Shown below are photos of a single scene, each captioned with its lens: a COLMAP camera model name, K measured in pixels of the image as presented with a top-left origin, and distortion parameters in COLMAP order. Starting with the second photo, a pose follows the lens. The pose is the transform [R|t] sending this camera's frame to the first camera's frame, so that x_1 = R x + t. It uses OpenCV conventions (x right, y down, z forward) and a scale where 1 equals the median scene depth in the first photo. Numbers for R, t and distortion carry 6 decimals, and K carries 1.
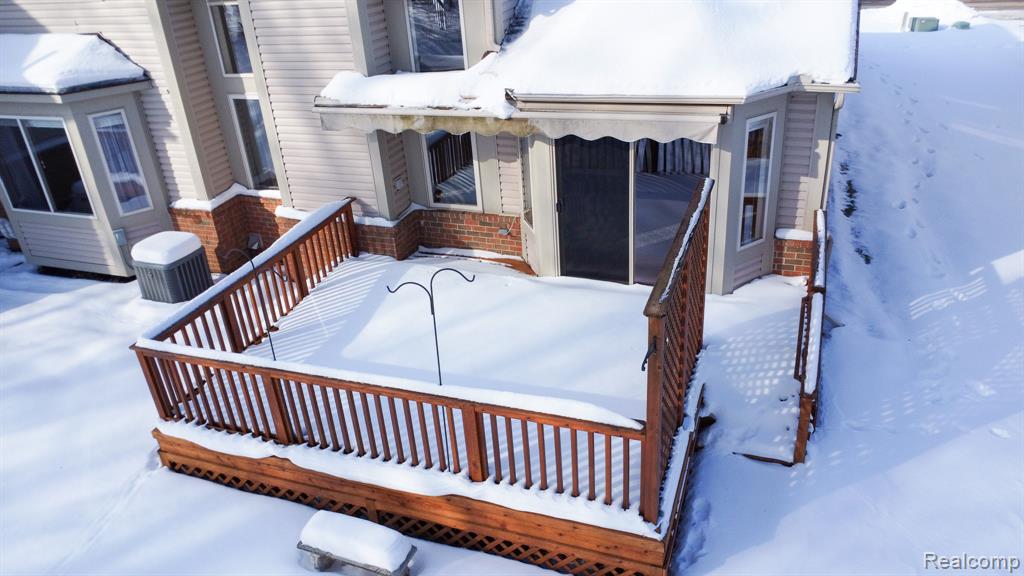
lens RADIAL K [[746.6, 0, 512.8], [0, 746.6, 286.5], [0, 0, 1]] dist [-0.031992, -0.006840]
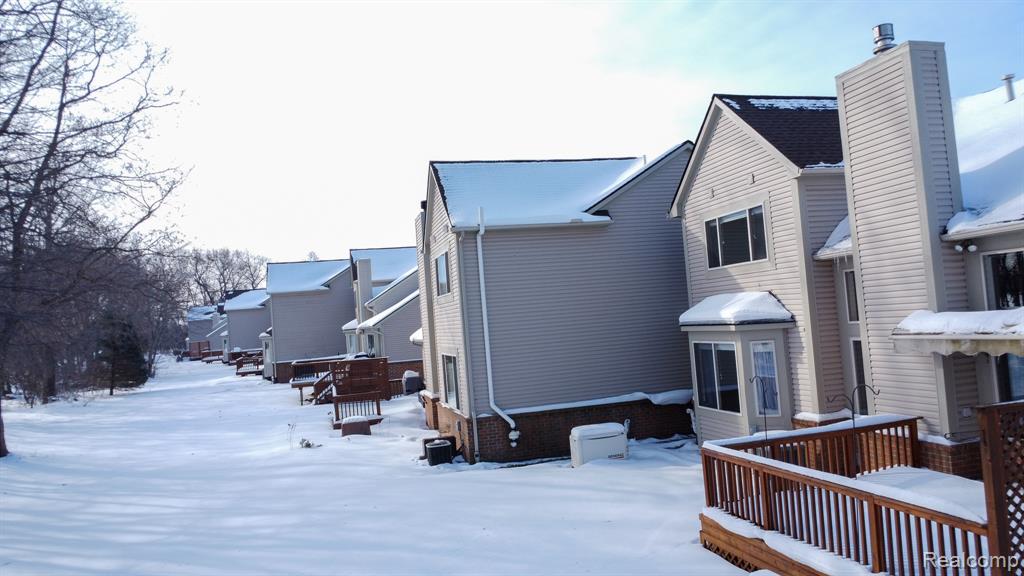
lens RADIAL K [[746.6, 0, 512.1], [0, 746.6, 287.7], [0, 0, 1]] dist [-0.031992, -0.006840]
pose [[0.574985, -0.011610, -0.818081, 0.364433], [-0.348033, 0.901451, -0.257407, 0.217857], [0.740449, 0.432725, 0.514281, -0.157110]]
